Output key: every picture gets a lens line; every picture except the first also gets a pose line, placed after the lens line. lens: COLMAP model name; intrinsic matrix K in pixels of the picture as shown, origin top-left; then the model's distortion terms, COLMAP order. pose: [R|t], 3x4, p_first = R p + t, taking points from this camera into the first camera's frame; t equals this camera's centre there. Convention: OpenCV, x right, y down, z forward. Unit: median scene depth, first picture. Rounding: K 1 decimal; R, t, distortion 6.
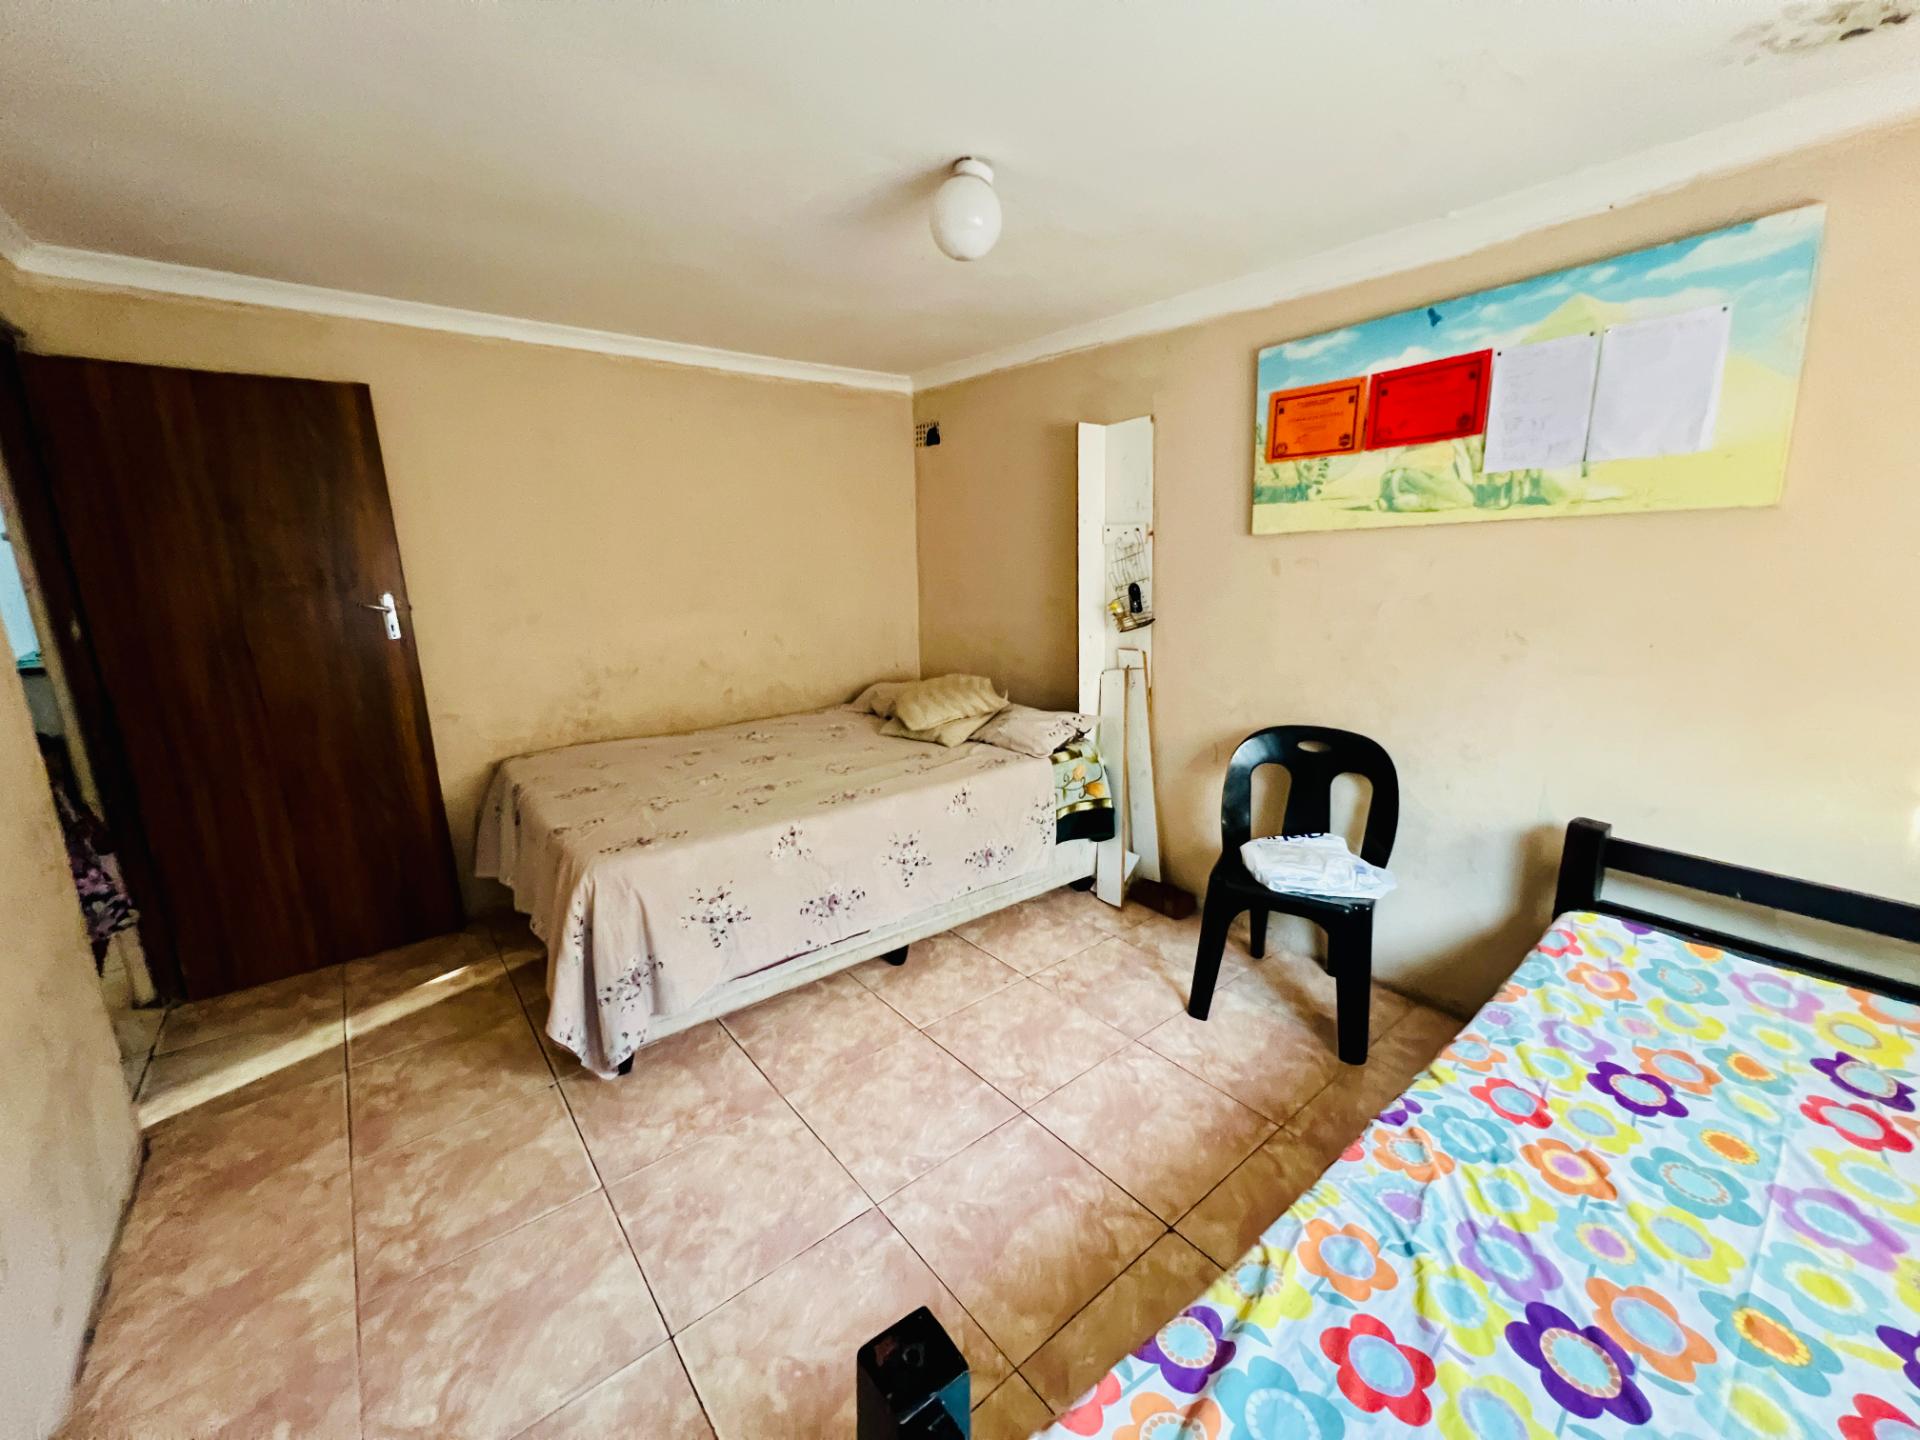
lens RADIAL K [[768.6, 0, 955.5], [0, 768.6, 715.7], [0, 0, 1]] dist [-0.002559, 0.001061]
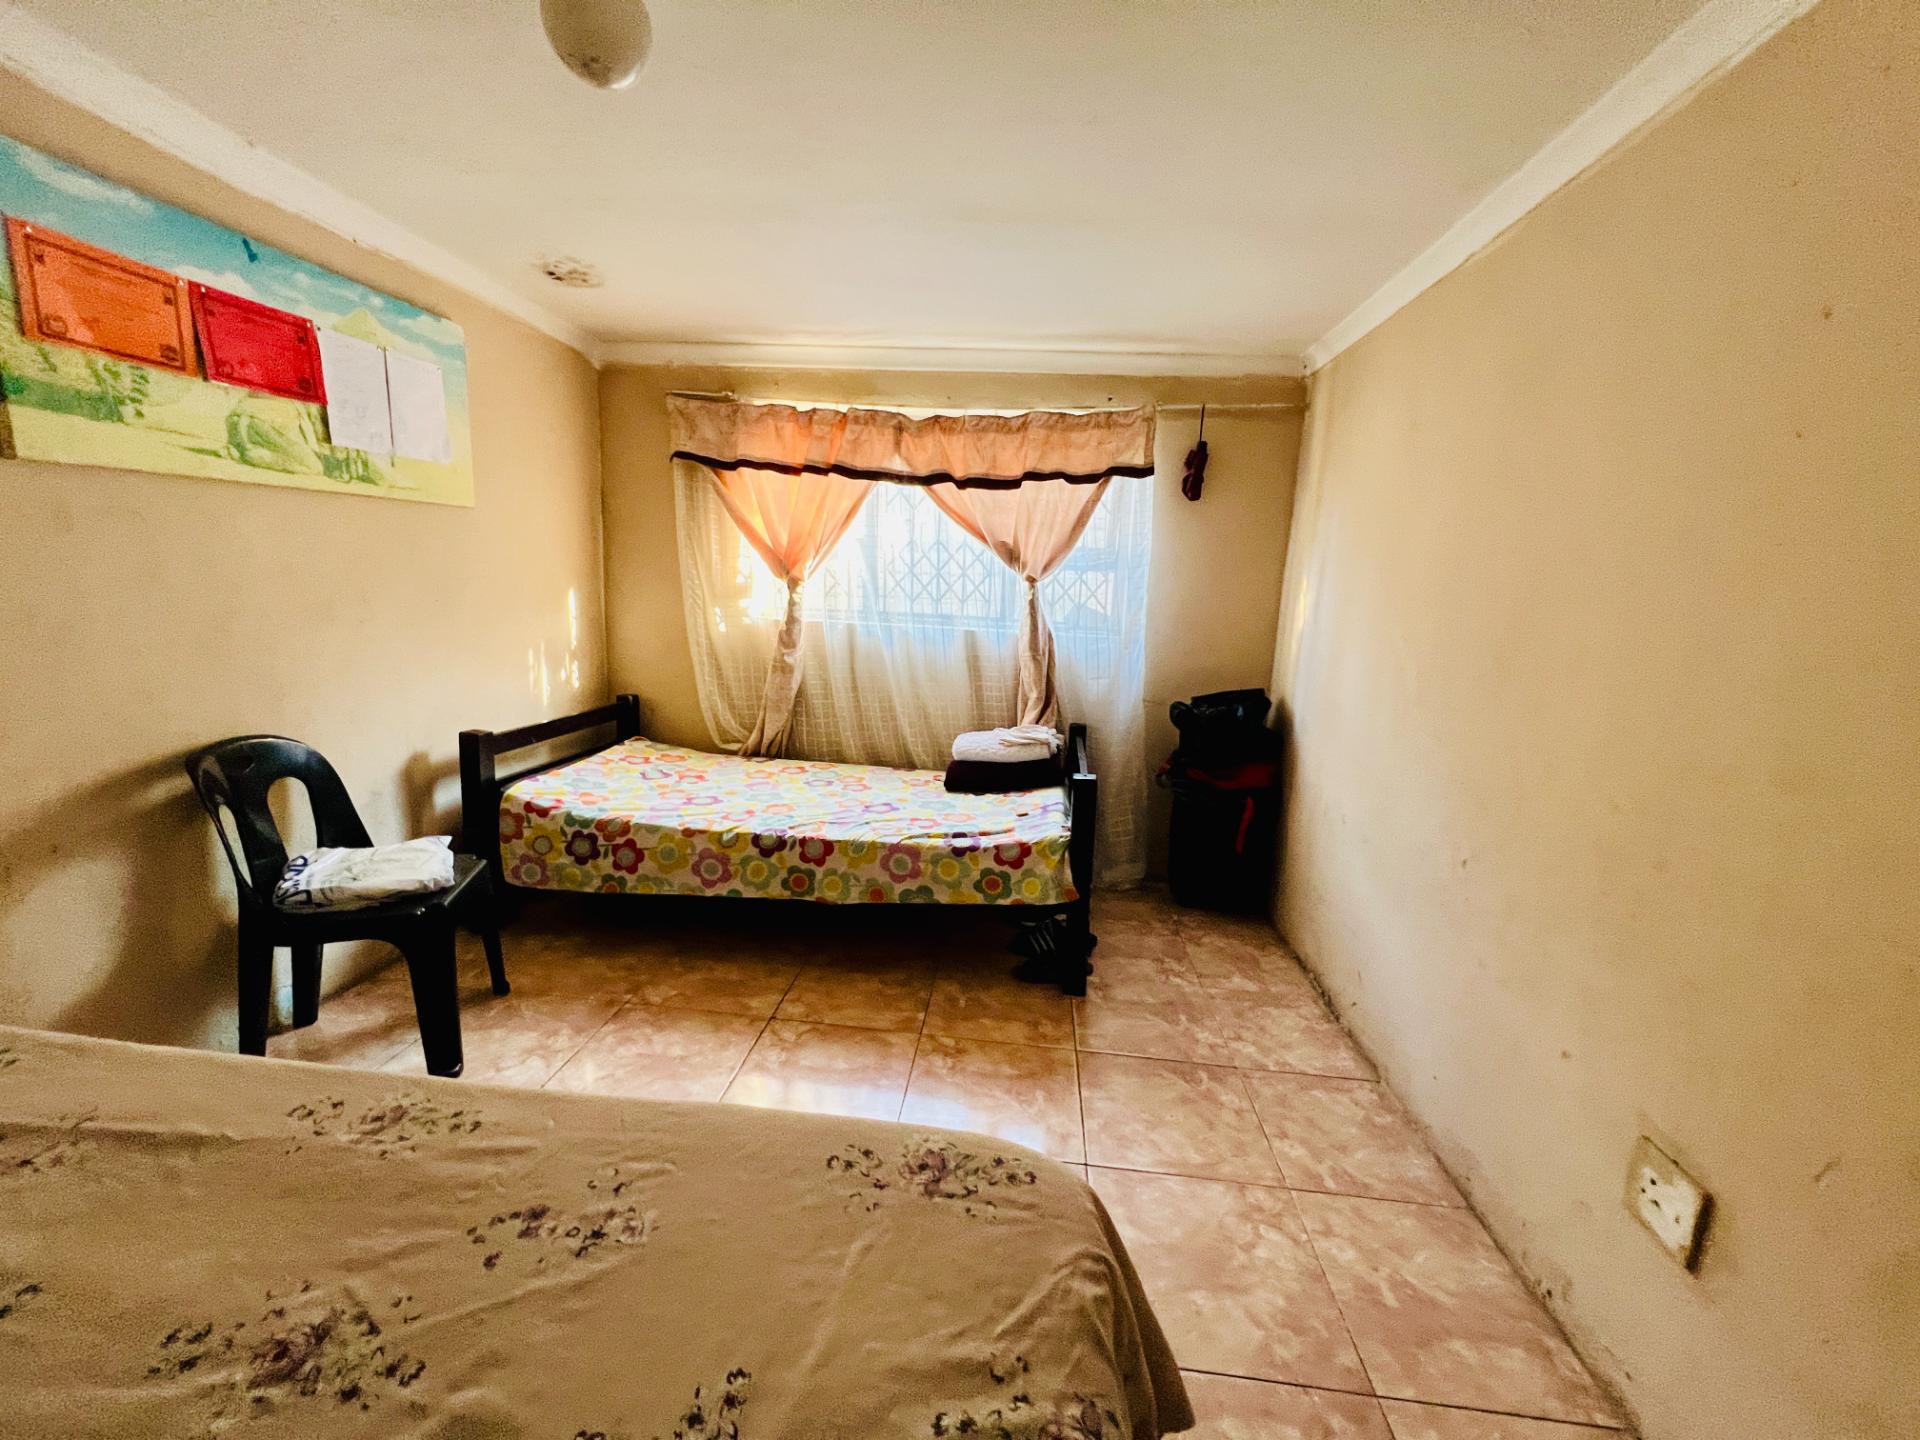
lens RADIAL K [[768.6, 0, 961.5], [0, 768.6, 716.2], [0, 0, 1]] dist [-0.002559, 0.001061]
pose [[-0.716239, -0.135121, 0.684648, -0.640026], [0.109471, 0.947175, 0.301456, -0.179181], [-0.689215, 0.290864, -0.663612, 1.147756]]
